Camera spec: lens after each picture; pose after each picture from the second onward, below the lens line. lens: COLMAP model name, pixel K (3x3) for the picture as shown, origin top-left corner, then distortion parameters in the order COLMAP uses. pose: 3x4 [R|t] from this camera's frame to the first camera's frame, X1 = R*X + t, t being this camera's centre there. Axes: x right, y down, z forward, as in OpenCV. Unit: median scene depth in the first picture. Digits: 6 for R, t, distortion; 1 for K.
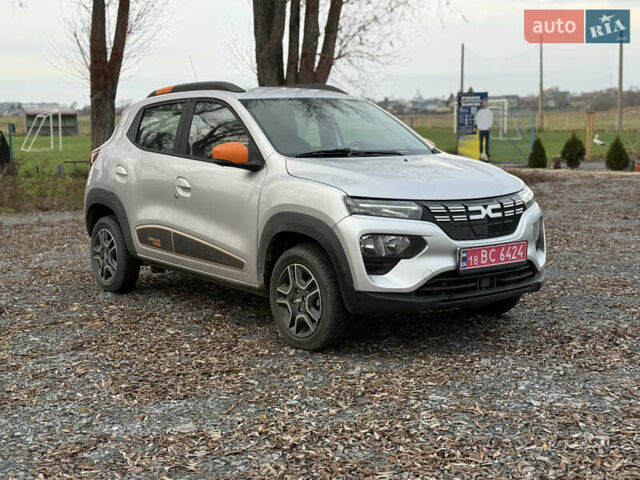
lens RADIAL K [[906.9, 0, 319.6], [0, 906.9, 240.6], [0, 0, 1]] dist [0.132100, 0.000000]
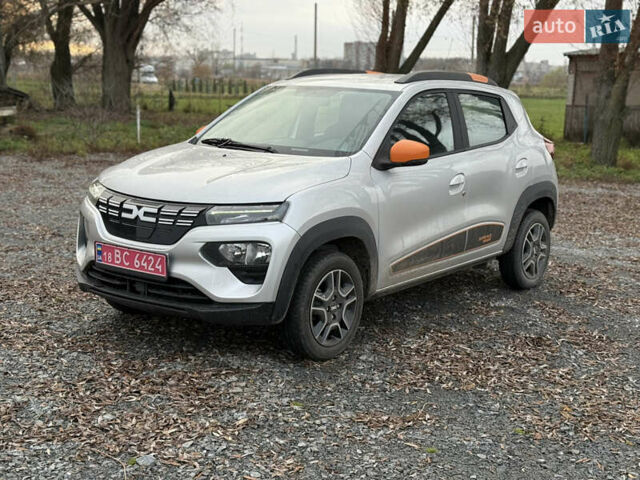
lens RADIAL K [[906.9, 0, 324.1], [0, 906.9, 238.5], [0, 0, 1]] dist [0.132100, 0.000000]
pose [[0.254237, 0.181598, -0.949940, 1.147536], [-0.151624, 0.977552, 0.146296, -0.175257], [0.955183, 0.106839, 0.276065, 0.937273]]
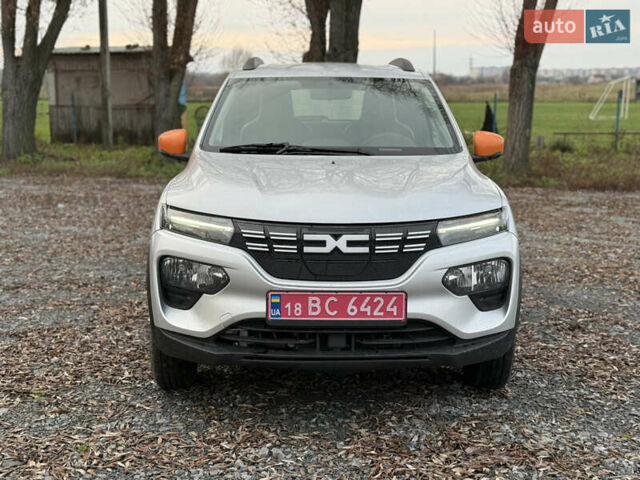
lens RADIAL K [[906.9, 0, 319.7], [0, 906.9, 241.4], [0, 0, 1]] dist [0.132100, 0.000000]
pose [[0.792974, 0.111818, -0.598906, 0.603959], [-0.089406, 0.993729, 0.067156, -0.081015], [0.602659, 0.000293, 0.797999, 0.431897]]
